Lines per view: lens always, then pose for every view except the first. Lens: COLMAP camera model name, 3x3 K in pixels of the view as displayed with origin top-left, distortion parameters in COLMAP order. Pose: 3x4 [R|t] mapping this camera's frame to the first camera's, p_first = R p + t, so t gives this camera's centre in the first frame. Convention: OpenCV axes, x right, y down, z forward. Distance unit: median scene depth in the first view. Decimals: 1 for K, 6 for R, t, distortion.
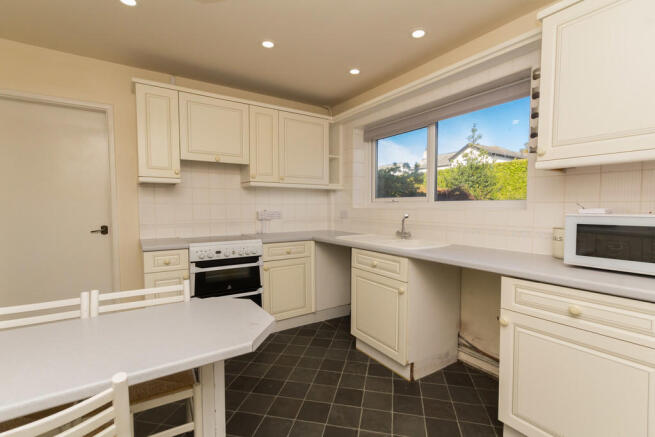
lens RADIAL K [[309.7, 0, 327.5], [0, 309.7, 218.5], [0, 0, 1]] dist [0.000188, 0.000862]
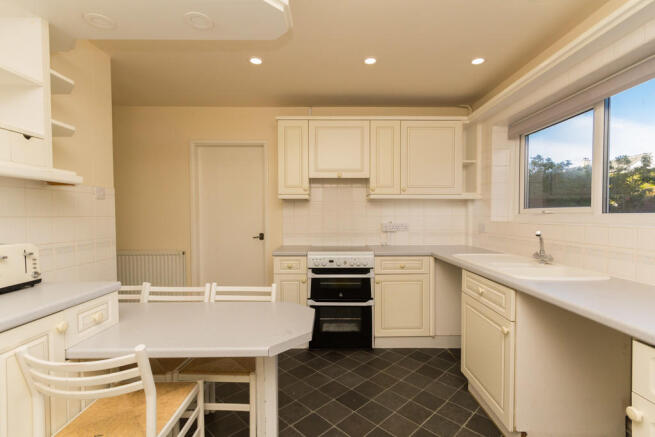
lens RADIAL K [[309.7, 0, 327.5], [0, 309.7, 218.5], [0, 0, 1]] dist [0.000188, 0.000862]
pose [[0.830975, 0.006096, -0.556276, 0.224451], [-0.020527, 0.999595, -0.019710, -0.018145], [0.555930, 0.027797, 0.830764, 0.077436]]
